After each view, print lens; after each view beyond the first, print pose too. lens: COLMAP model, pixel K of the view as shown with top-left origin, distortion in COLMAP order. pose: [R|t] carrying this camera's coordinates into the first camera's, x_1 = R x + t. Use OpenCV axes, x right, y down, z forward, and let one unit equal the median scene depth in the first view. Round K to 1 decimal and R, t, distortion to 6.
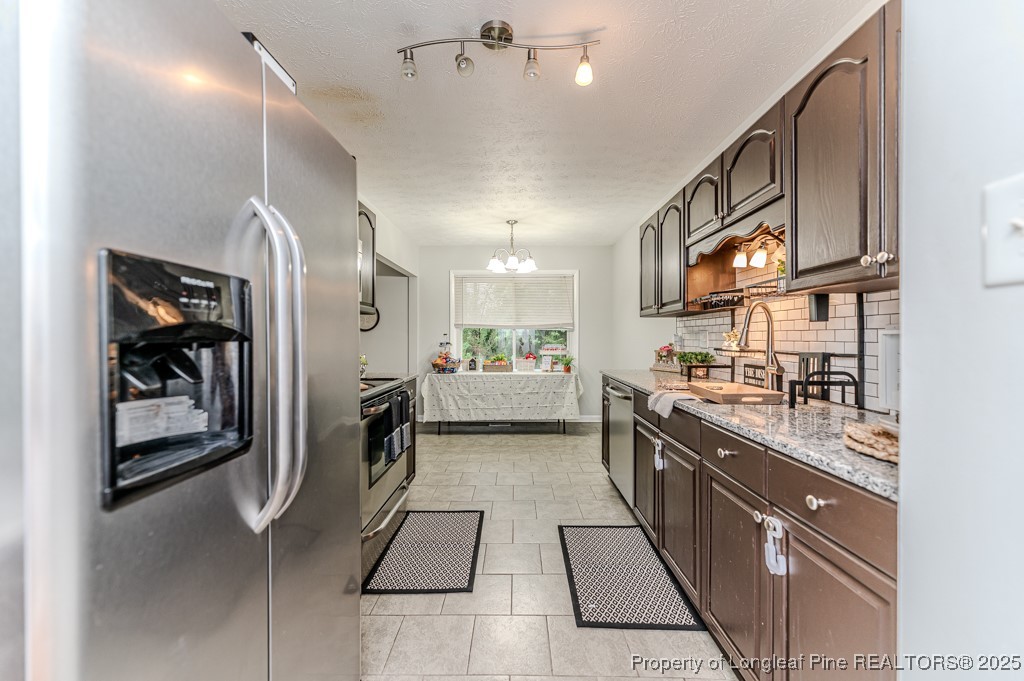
lens RADIAL K [[404.2, 0, 512.0], [0, 404.2, 339.5], [0, 0, 1]] dist [0.020427, -0.005103]
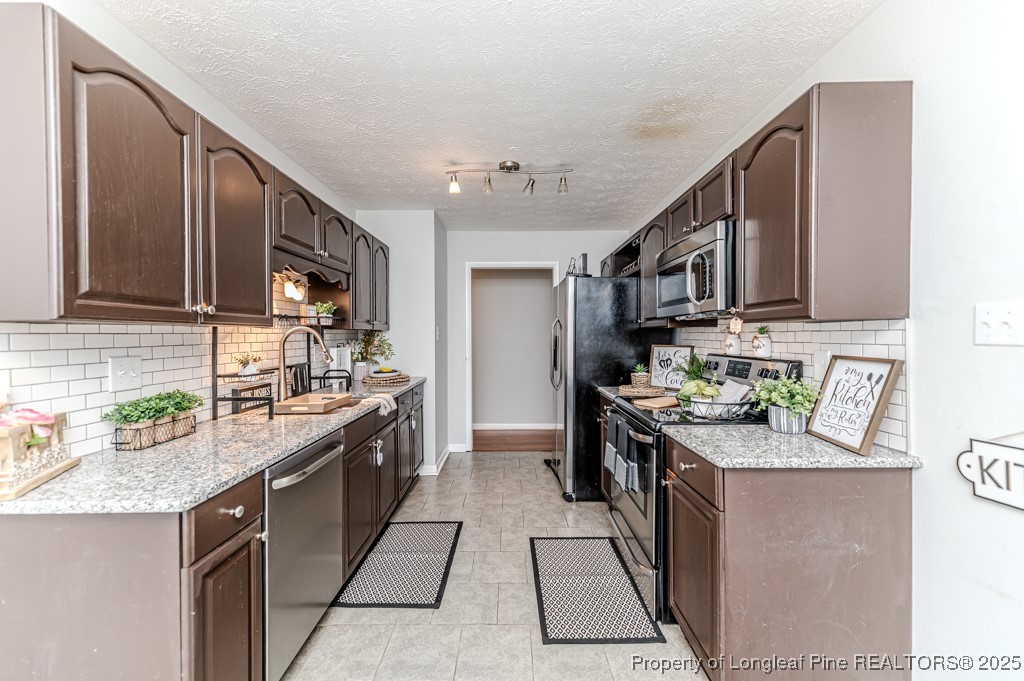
lens RADIAL K [[404.2, 0, 512.8], [0, 404.2, 338.5], [0, 0, 1]] dist [0.020427, -0.005103]
pose [[-0.999853, -0.000471, -0.017116, -0.014617], [-0.000749, 0.999868, 0.016243, -0.070138], [0.017106, 0.016254, -0.999722, 2.019249]]
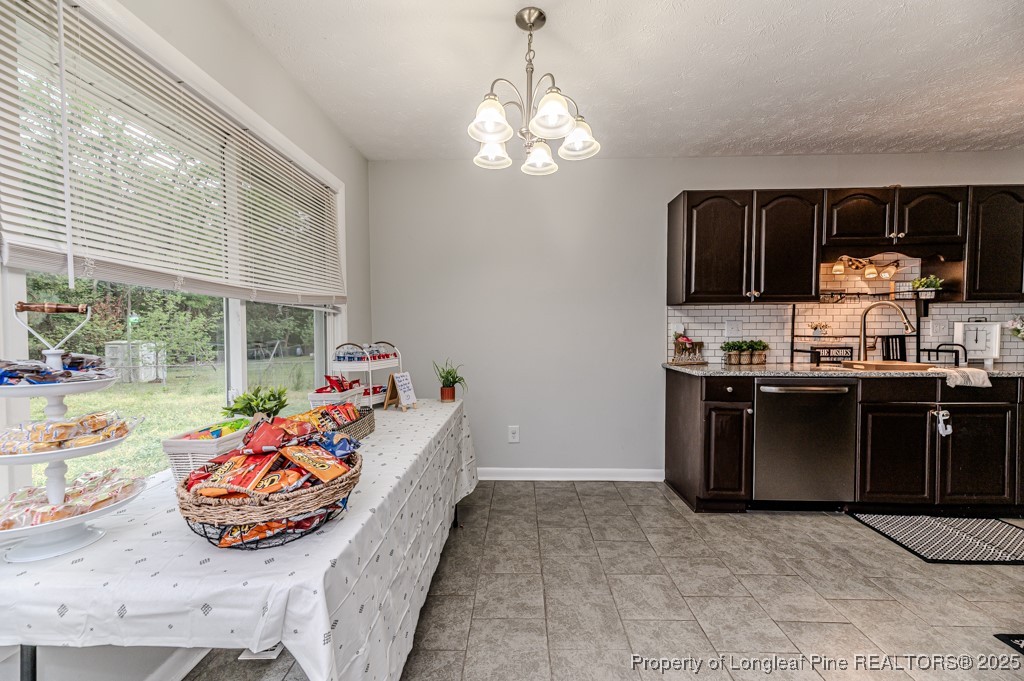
lens RADIAL K [[404.2, 0, 513.7], [0, 404.2, 339.2], [0, 0, 1]] dist [0.020427, -0.005103]
pose [[0.018667, -0.024747, 0.999519, -0.795687], [0.007829, 0.999667, 0.024604, -0.004412], [-0.999795, 0.007366, 0.018855, 2.054350]]
